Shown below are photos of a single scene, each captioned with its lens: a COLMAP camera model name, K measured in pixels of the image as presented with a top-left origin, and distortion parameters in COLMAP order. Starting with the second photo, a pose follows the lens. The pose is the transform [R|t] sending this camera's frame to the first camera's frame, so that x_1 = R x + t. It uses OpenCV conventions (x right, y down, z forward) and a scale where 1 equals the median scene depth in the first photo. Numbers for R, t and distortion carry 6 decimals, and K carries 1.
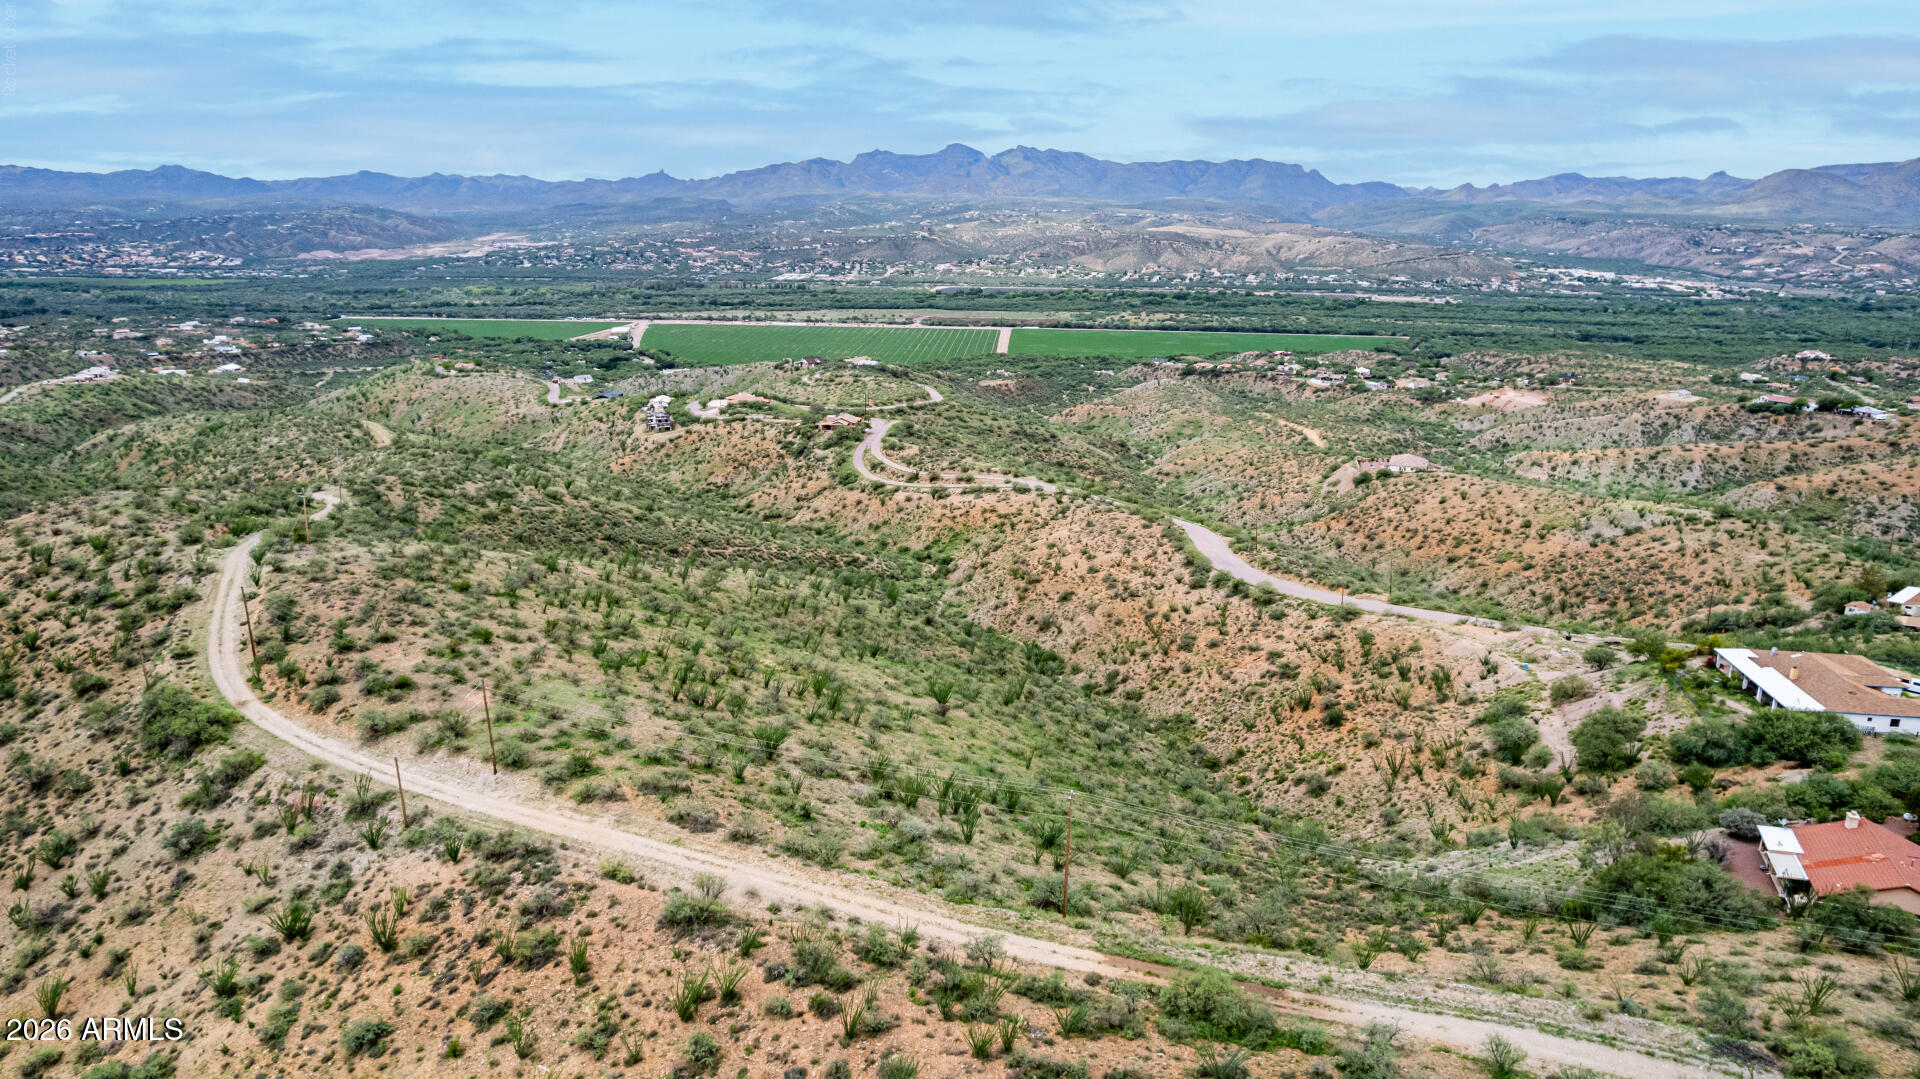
lens RADIAL K [[1231.3, 0, 957.7], [0, 1231.3, 527.5], [0, 0, 1]] dist [-0.076254, 0.066942]
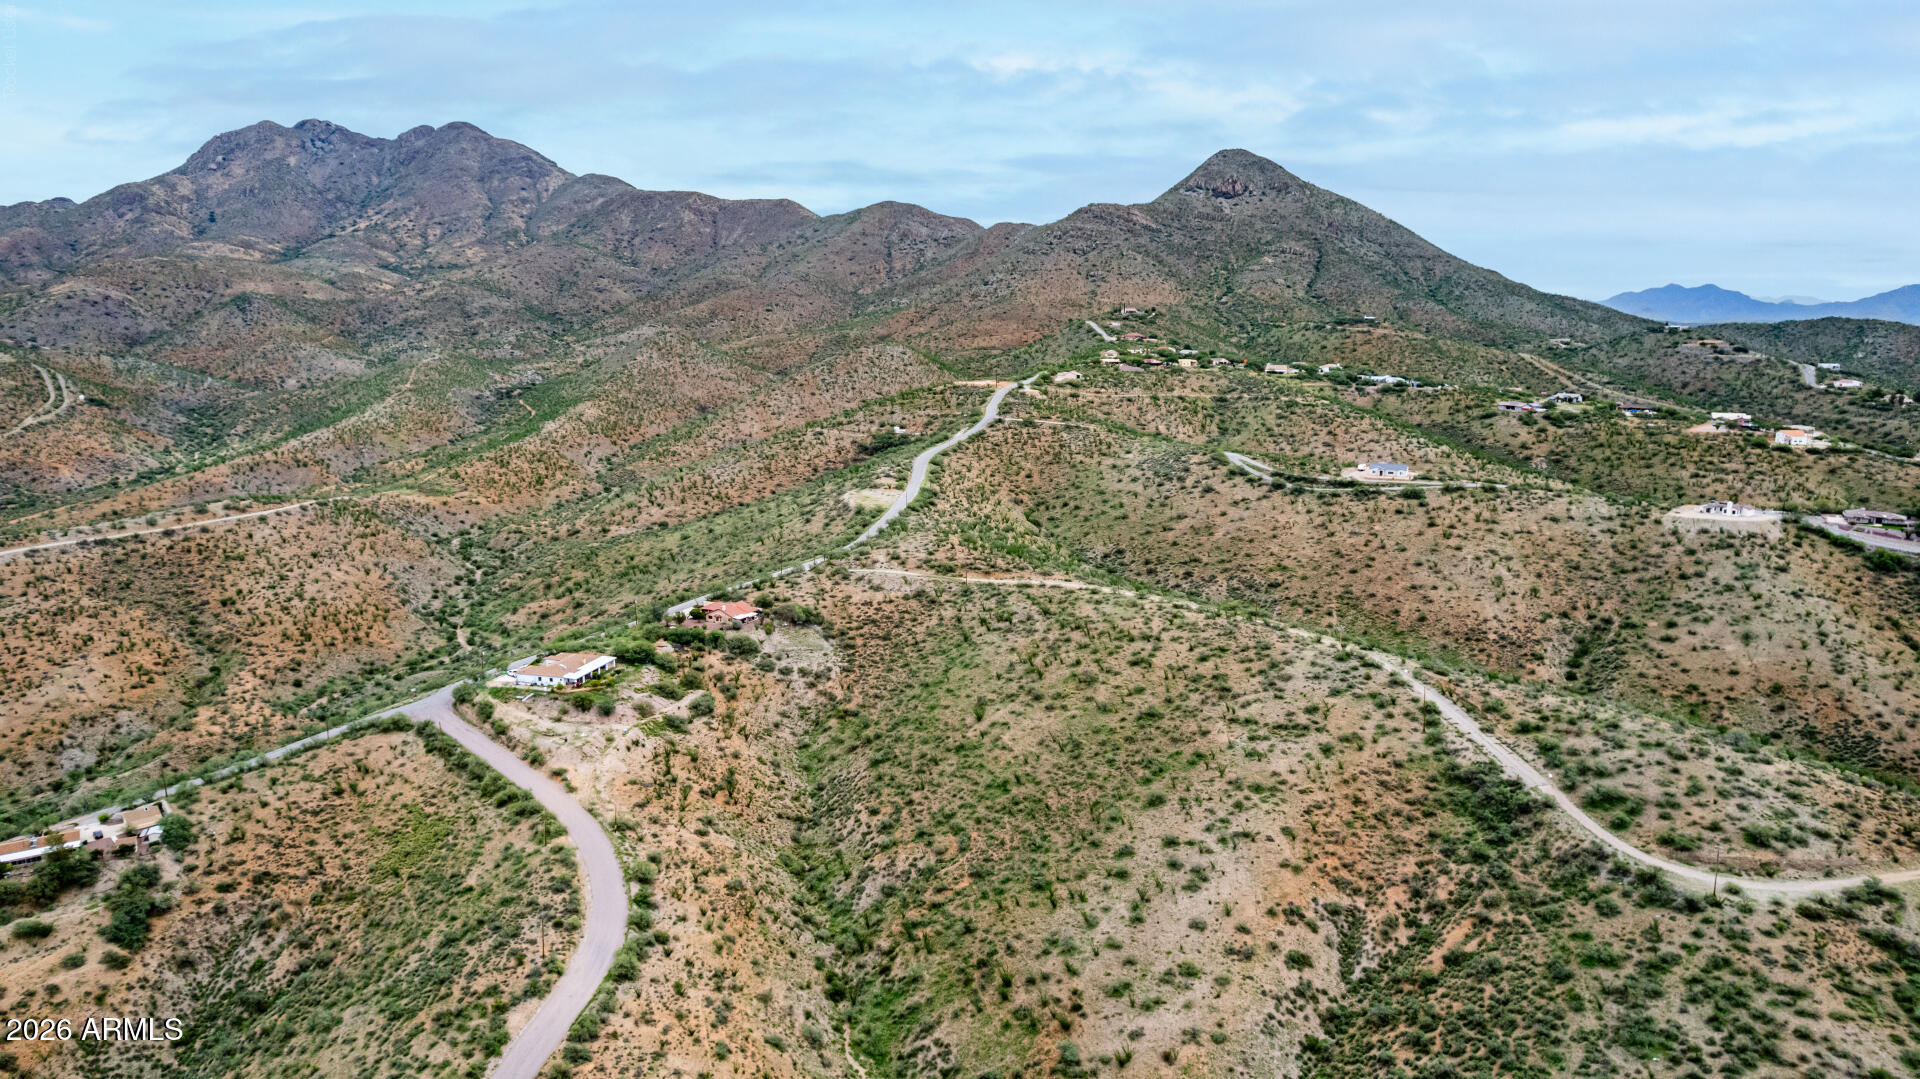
lens RADIAL K [[1231.3, 0, 971.5], [0, 1231.3, 544.4], [0, 0, 1]] dist [-0.076254, 0.066942]
pose [[-0.996694, -0.016646, 0.079518, -0.057654], [0.019874, 0.899091, 0.437310, -0.365351], [-0.078774, 0.437445, -0.895788, 1.025606]]
